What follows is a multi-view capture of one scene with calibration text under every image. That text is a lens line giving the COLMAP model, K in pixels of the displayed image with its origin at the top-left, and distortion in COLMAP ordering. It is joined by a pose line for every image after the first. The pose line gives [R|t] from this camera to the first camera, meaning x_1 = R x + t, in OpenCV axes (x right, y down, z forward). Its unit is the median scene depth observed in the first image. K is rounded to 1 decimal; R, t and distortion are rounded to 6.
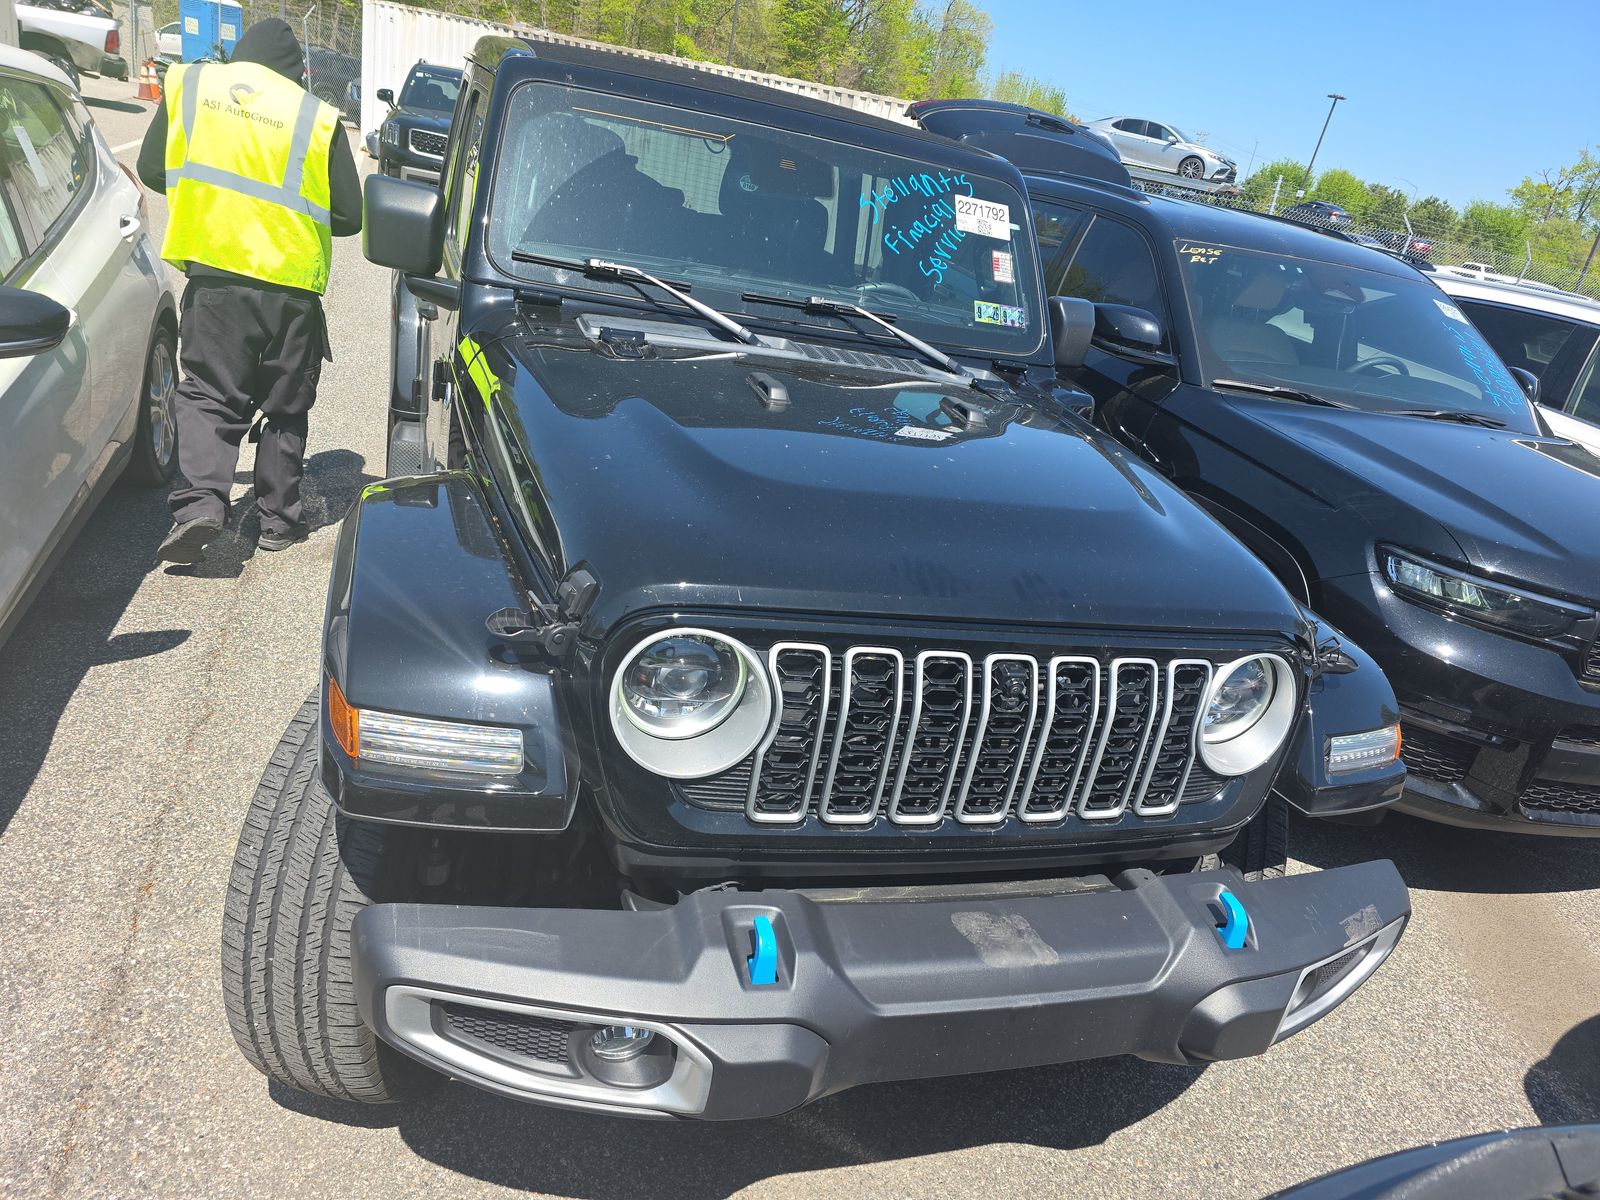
lens RADIAL K [[1166.2, 0, 853.9], [0, 1166.2, 560.8], [0, 0, 1]] dist [0.060664, -0.063617]
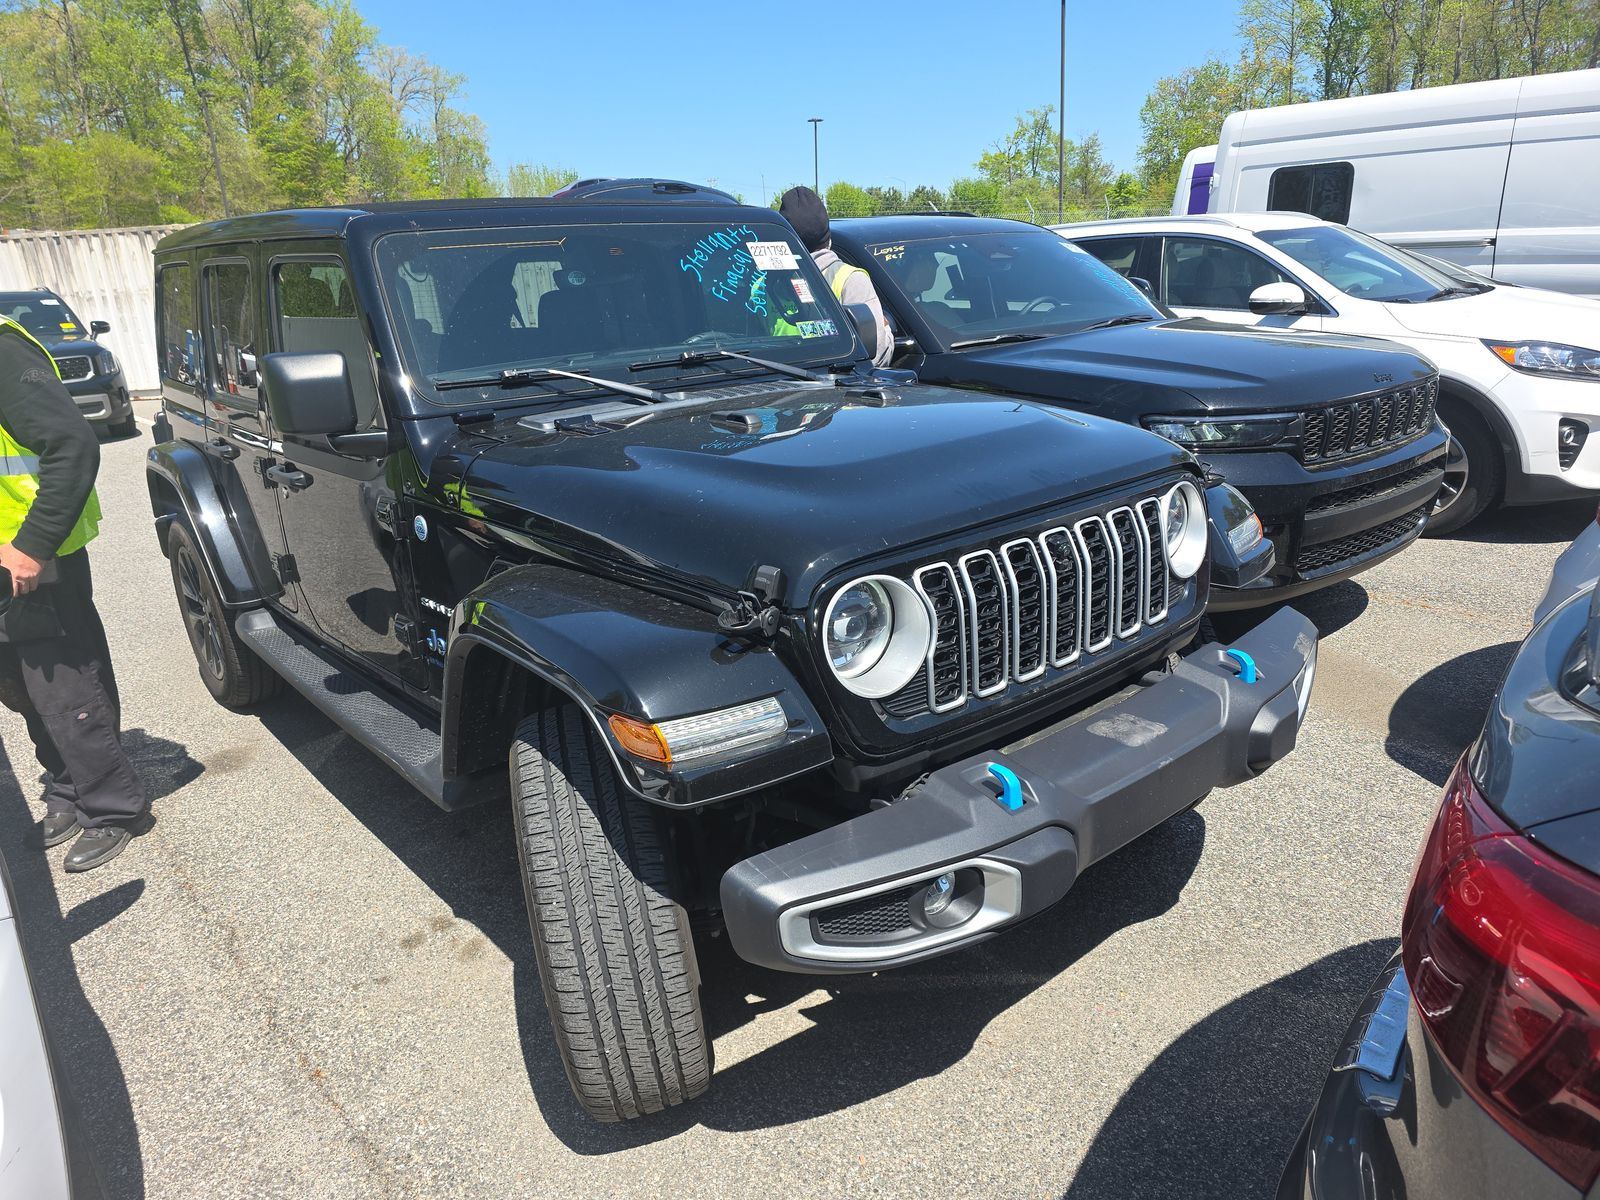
lens RADIAL K [[1166.2, 0, 853.9], [0, 1166.2, 560.8], [0, 0, 1]] dist [0.060664, -0.063617]
pose [[0.891166, -0.333295, 0.307795, -0.327315], [0.349264, 0.937018, 0.003416, 0.020973], [-0.289548, 0.104457, 0.951446, -0.125747]]
